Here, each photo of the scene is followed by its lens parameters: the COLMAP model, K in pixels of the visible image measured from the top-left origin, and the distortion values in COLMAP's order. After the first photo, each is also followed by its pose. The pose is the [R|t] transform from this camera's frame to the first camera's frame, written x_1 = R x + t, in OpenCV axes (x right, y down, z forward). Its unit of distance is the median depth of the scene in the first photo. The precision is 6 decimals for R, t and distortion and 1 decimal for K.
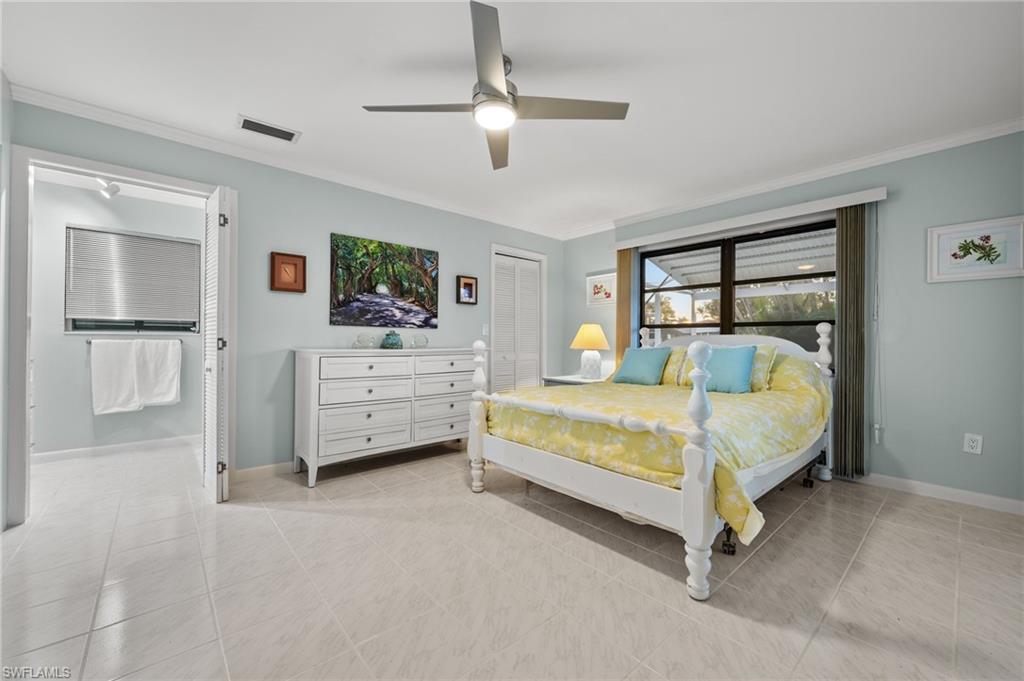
lens RADIAL K [[404.6, 0, 514.1], [0, 404.6, 338.7], [0, 0, 1]] dist [-0.003190, 0.000361]
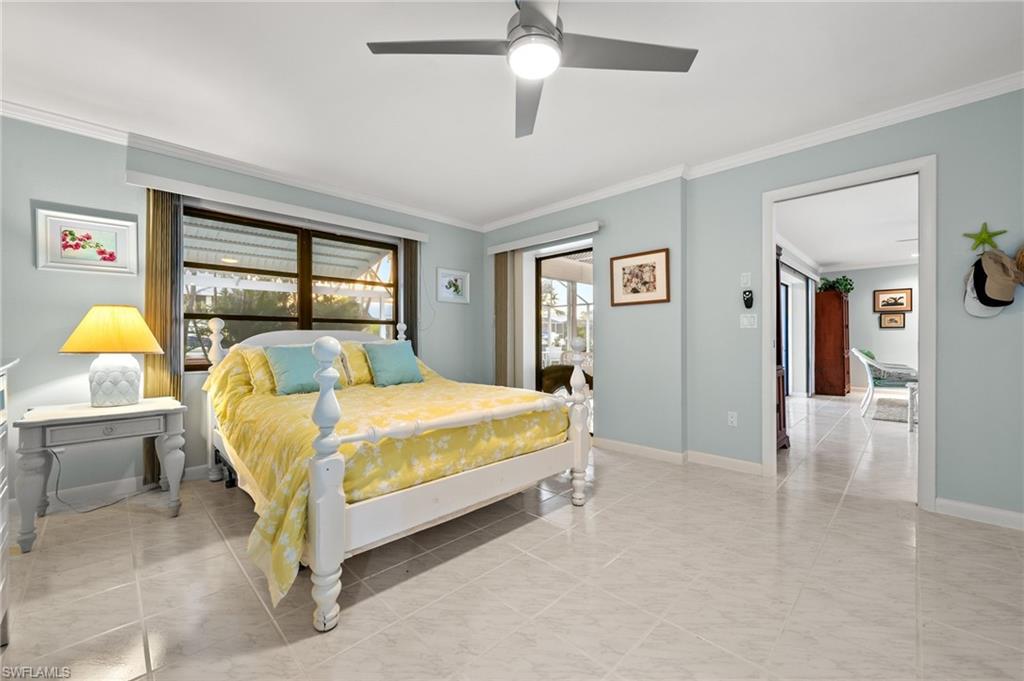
lens RADIAL K [[404.6, 0, 513.1], [0, 404.6, 332.4], [0, 0, 1]] dist [-0.003190, 0.000361]
pose [[-0.062239, 0.008608, 0.998024, -0.463413], [-0.006204, 0.999940, -0.009012, 0.000974], [-0.998042, -0.006753, -0.062182, 0.586629]]
